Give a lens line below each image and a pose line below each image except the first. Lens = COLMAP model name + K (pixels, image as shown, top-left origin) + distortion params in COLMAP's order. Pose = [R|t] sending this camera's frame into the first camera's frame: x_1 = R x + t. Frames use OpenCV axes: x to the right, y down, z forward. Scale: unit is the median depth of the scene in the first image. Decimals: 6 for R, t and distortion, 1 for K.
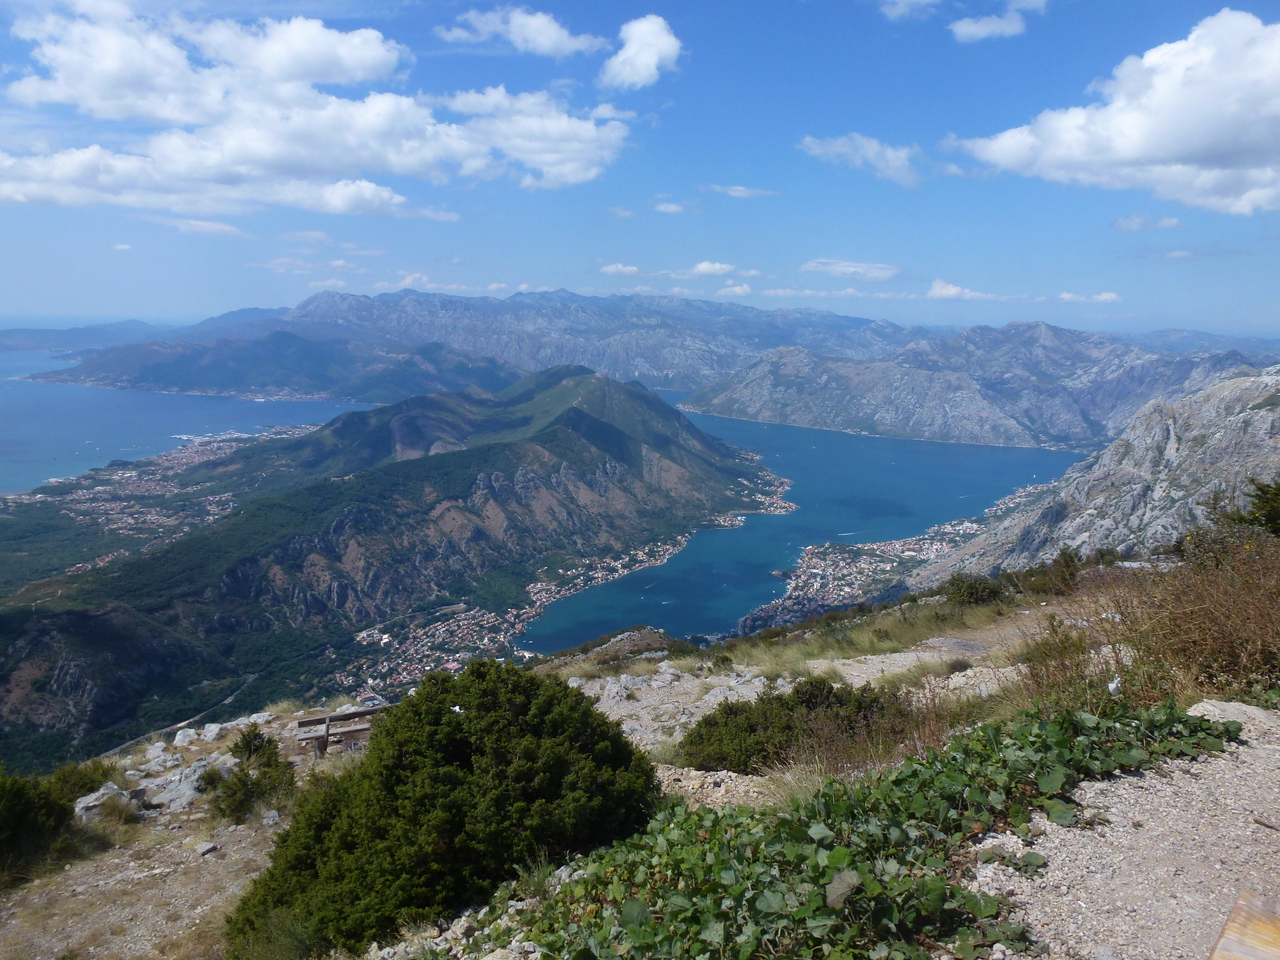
lens RADIAL K [[900.5, 0, 636.6], [0, 900.5, 473.2], [0, 0, 1]] dist [-0.050333, 0.000299]
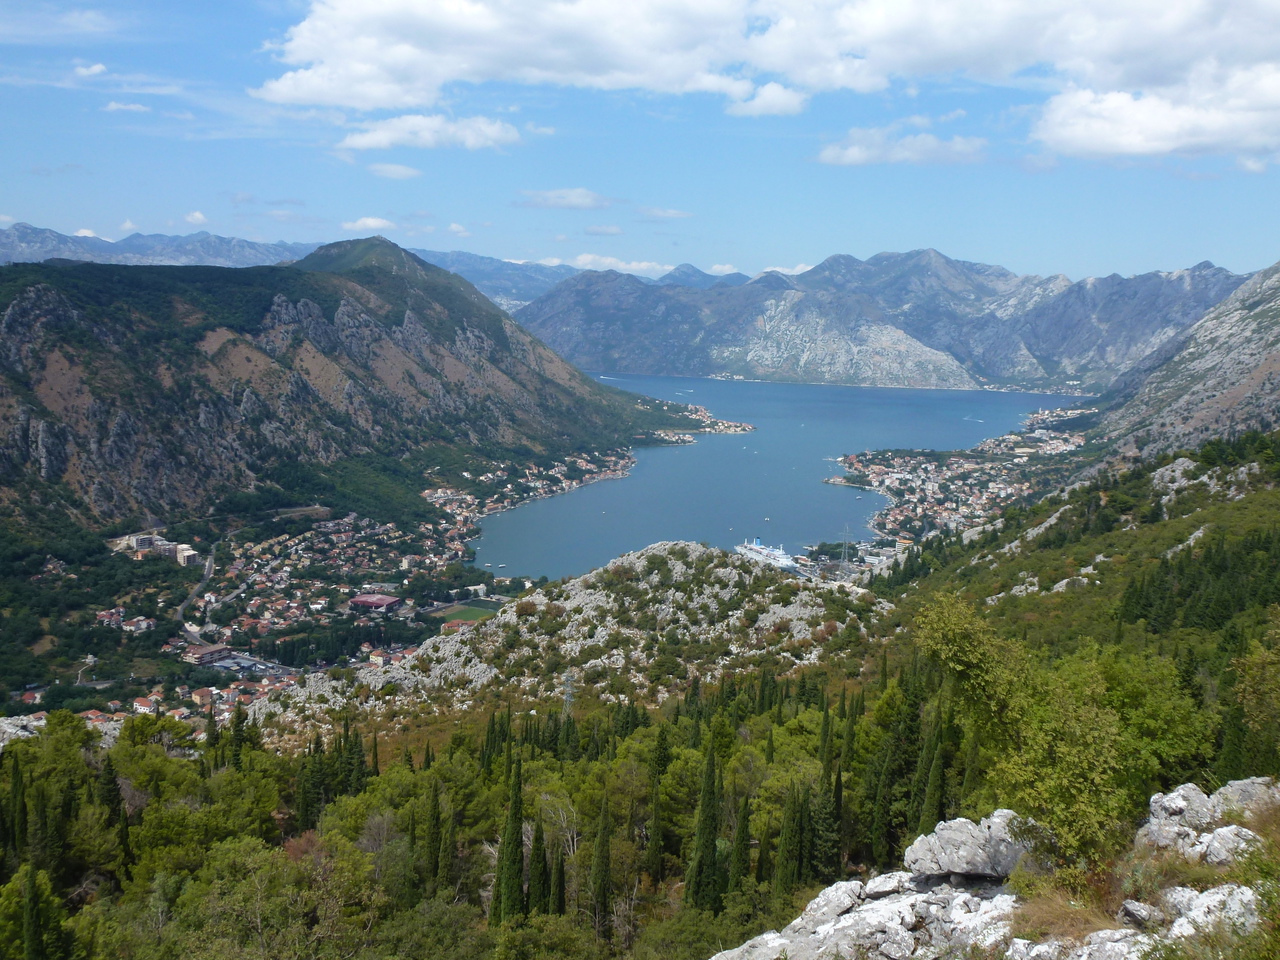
lens RADIAL K [[1217.5, 0, 642.5], [0, 1217.5, 482.7], [0, 0, 1]] dist [-0.064094, 0.000000]
pose [[0.958035, -0.025857, 0.285484, -0.179213], [0.035842, 0.998913, -0.029806, 0.133988], [-0.284403, 0.038787, 0.957920, 0.324252]]
